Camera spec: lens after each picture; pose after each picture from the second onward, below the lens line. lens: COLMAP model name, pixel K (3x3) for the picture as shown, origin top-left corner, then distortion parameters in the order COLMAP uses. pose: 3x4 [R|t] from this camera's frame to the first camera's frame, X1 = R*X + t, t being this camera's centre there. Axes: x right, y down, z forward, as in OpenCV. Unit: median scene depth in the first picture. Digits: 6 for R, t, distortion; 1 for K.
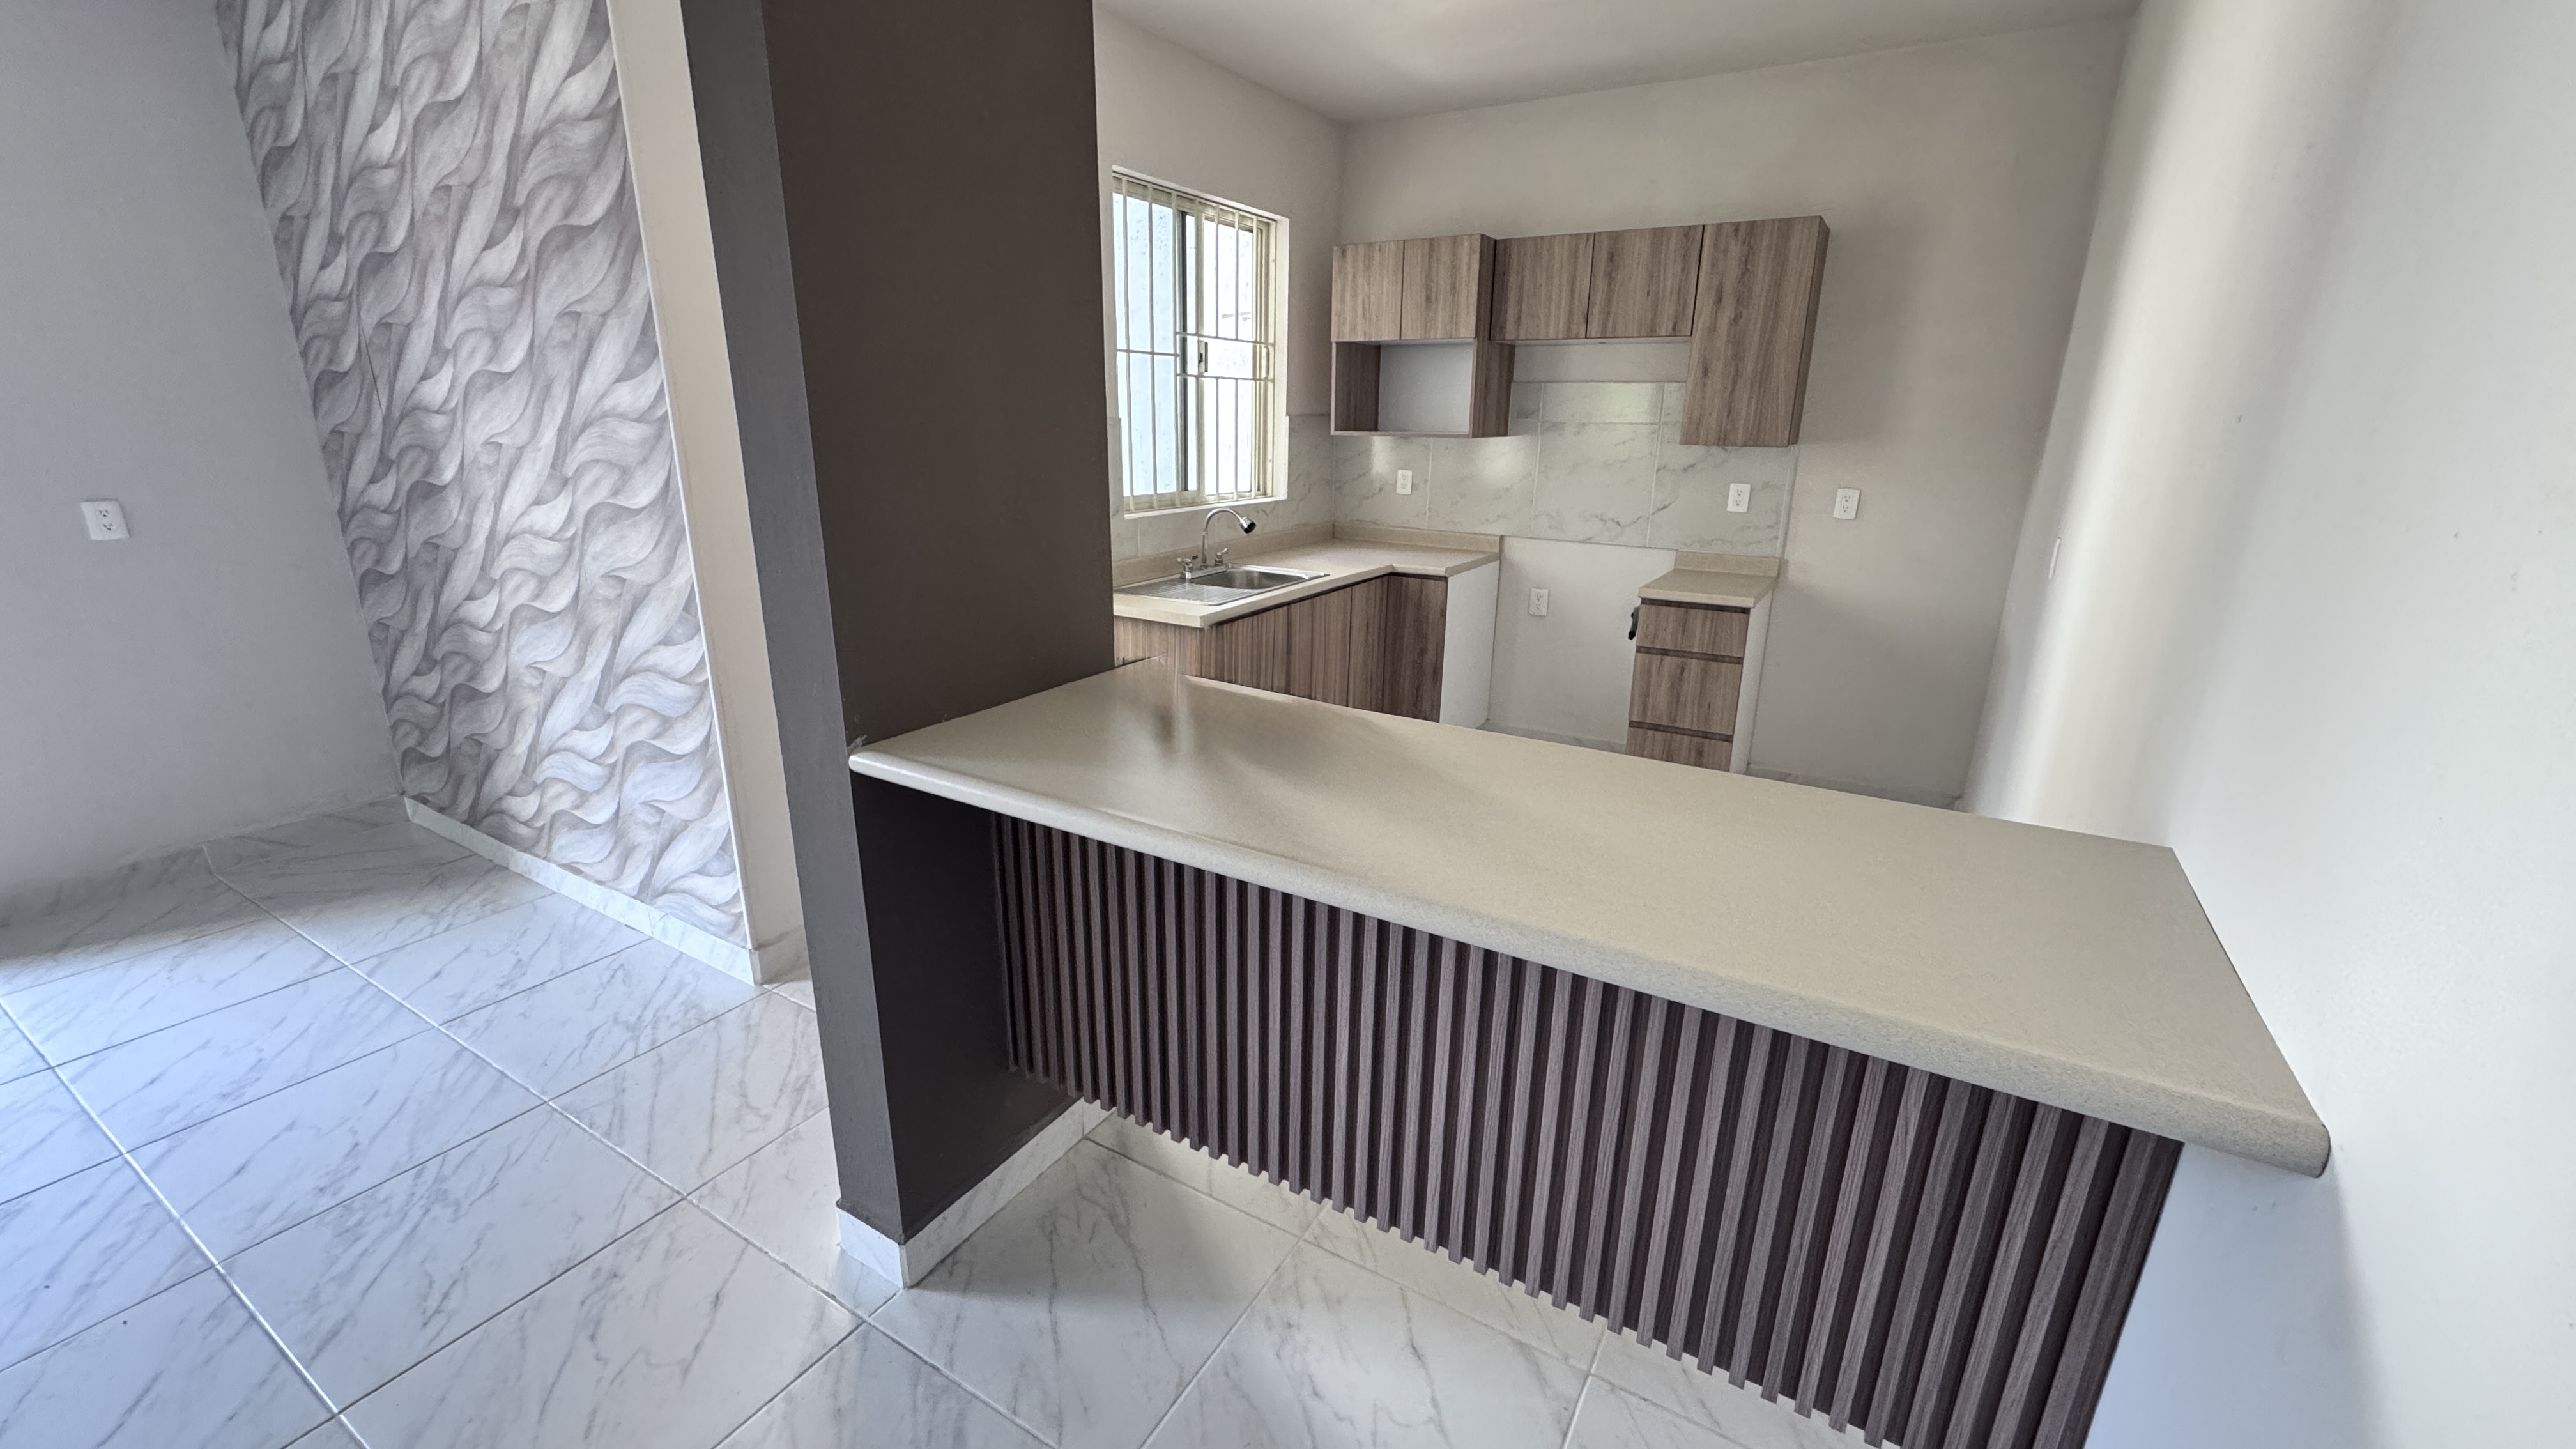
lens RADIAL K [[1036.1, 0, 1288.0], [0, 1036.1, 724.5], [0, 0, 1]] dist [-0.007625, 0.000336]
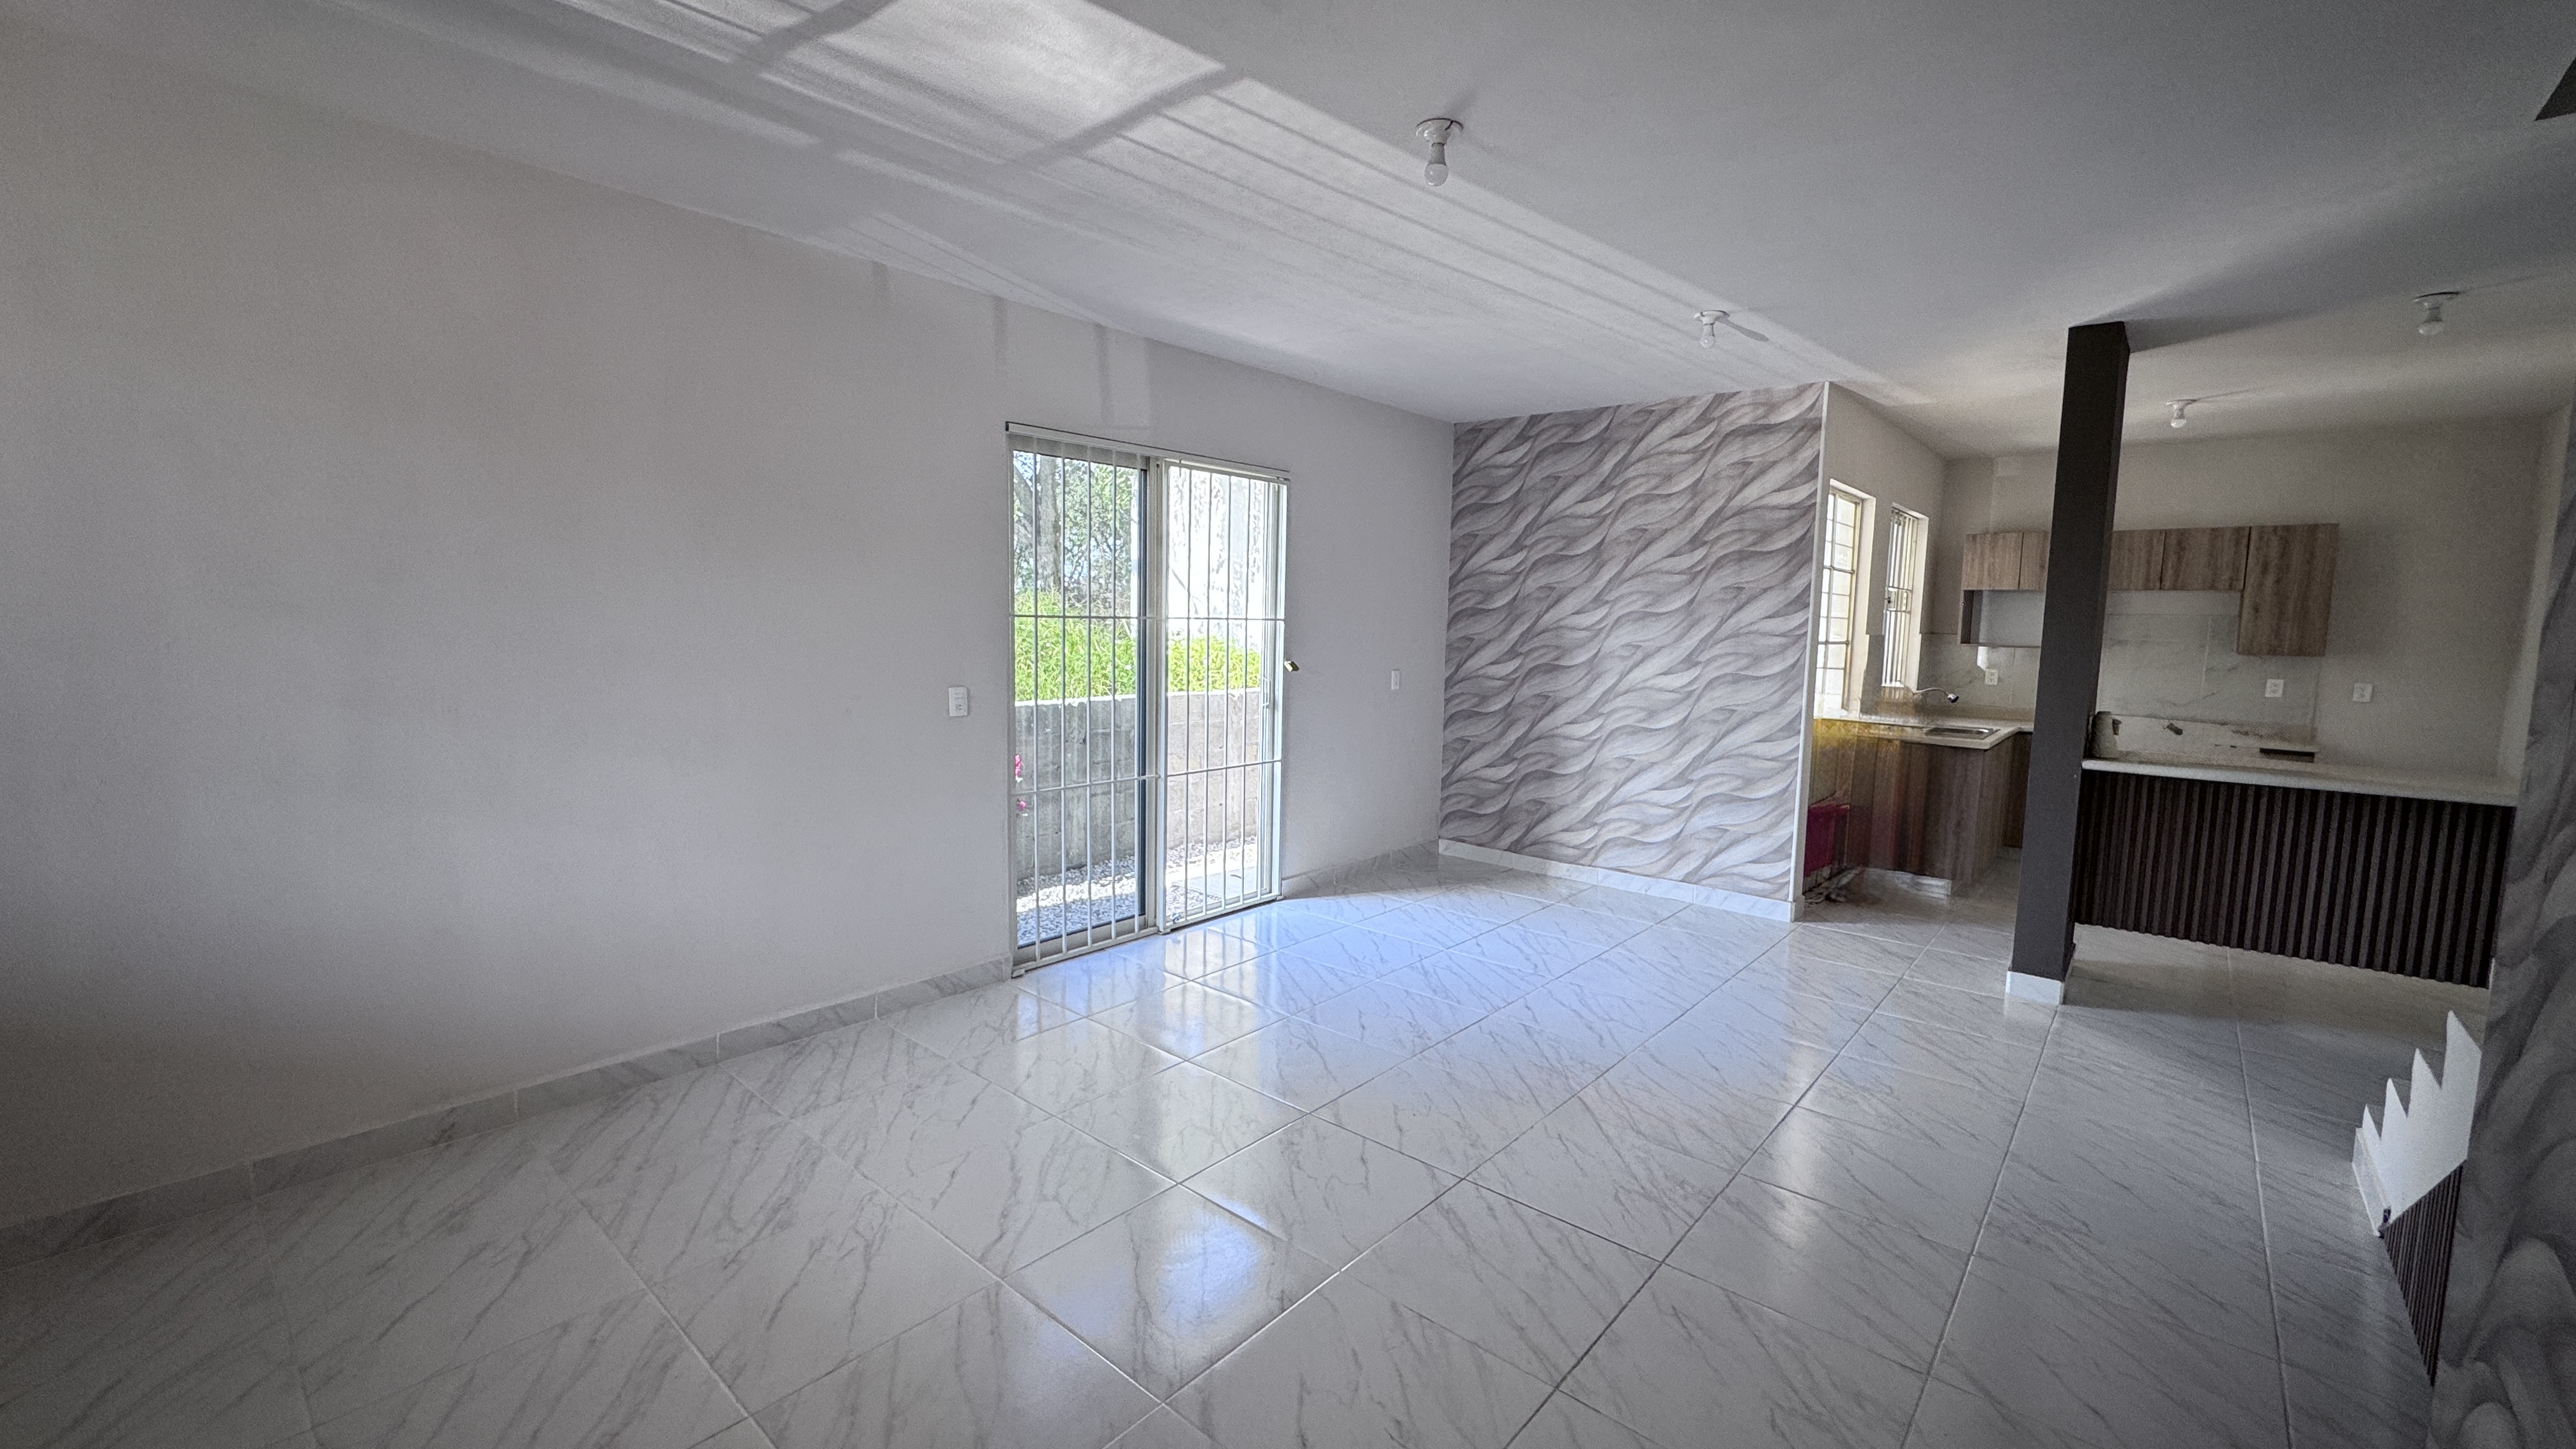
lens RADIAL K [[1036.1, 0, 1288.0], [0, 1036.1, 724.5], [0, 0, 1]] dist [-0.007625, 0.000336]
pose [[0.984535, 0.023253, -0.173638, -0.884849], [-0.057155, 0.979554, -0.192892, 0.253356], [0.165602, 0.199833, 0.965734, -0.850570]]
